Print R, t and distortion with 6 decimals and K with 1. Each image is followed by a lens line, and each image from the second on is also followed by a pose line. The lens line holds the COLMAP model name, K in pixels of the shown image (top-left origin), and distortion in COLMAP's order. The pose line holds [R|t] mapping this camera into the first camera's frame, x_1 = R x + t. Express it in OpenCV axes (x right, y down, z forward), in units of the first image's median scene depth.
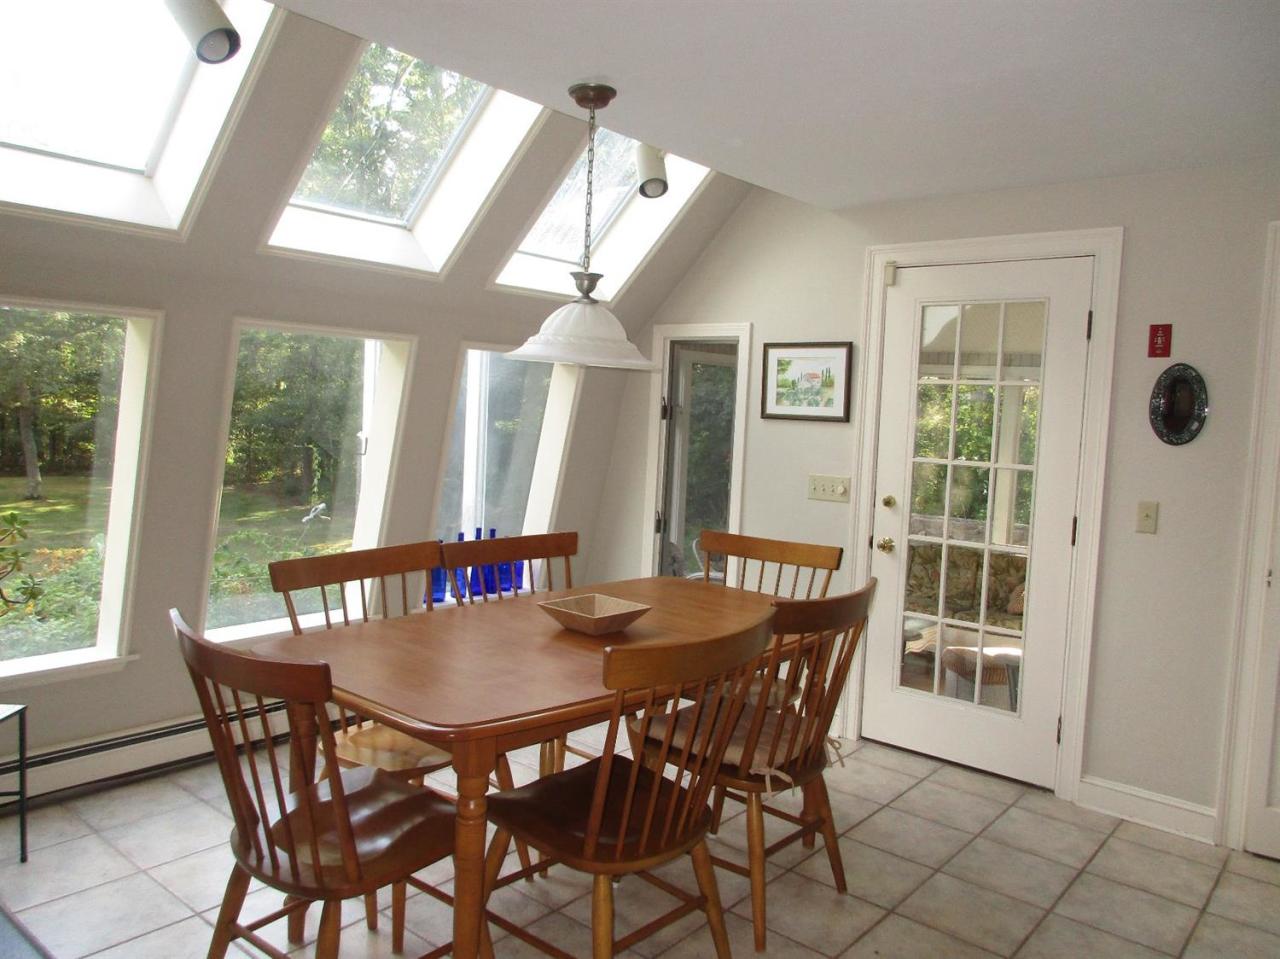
lens RADIAL K [[960.5, 0, 645.3], [0, 960.5, 478.8], [0, 0, 1]] dist [0.026066, 0.001262]
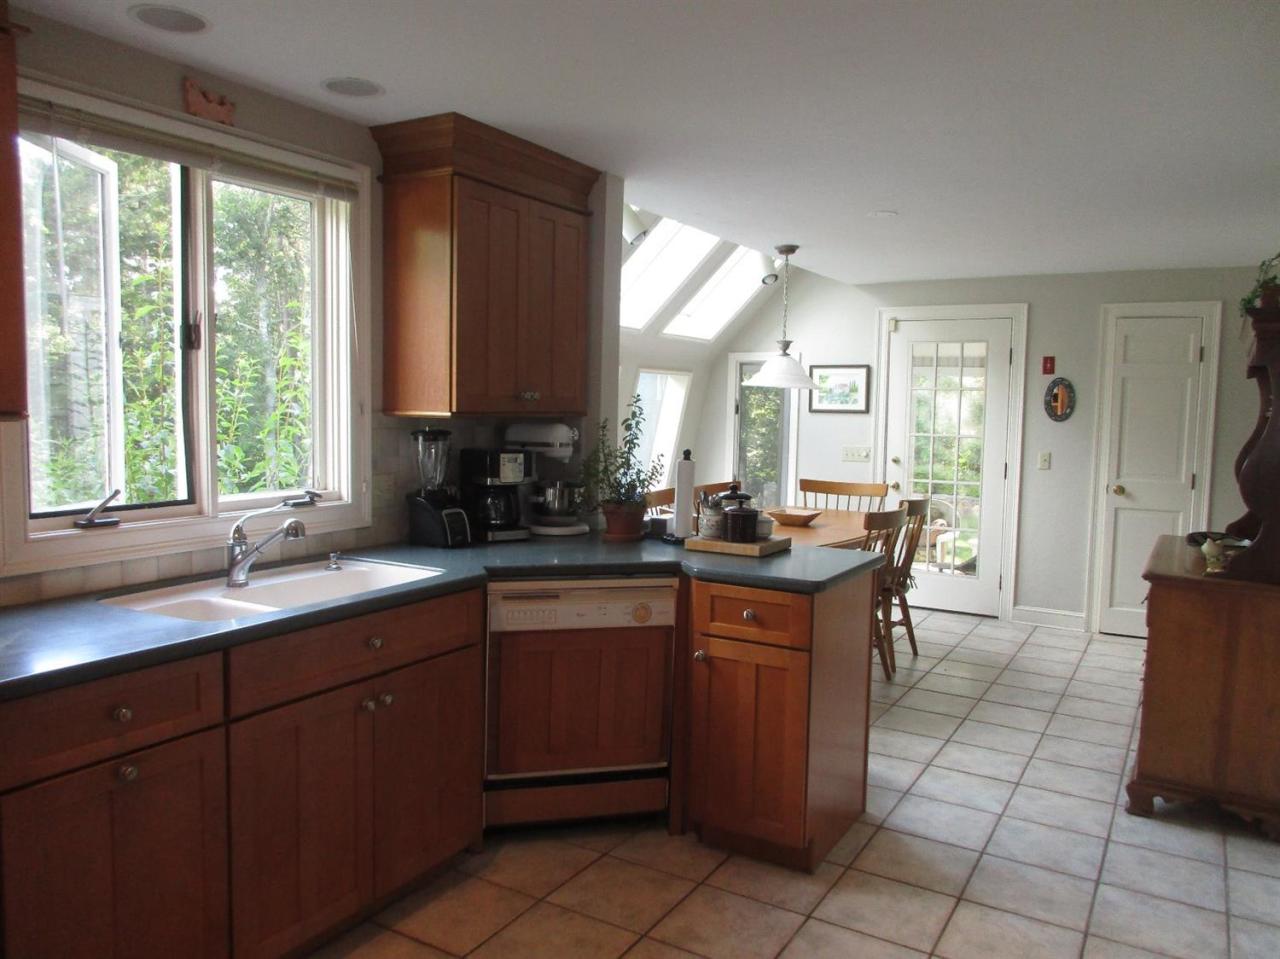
lens RADIAL K [[960.5, 0, 634.9], [0, 960.5, 478.5], [0, 0, 1]] dist [0.026066, 0.001262]
pose [[0.987289, -0.034210, 0.155211, -0.448505], [0.033361, 0.999411, 0.008068, 0.026928], [-0.155396, -0.002788, 0.987848, -0.577146]]
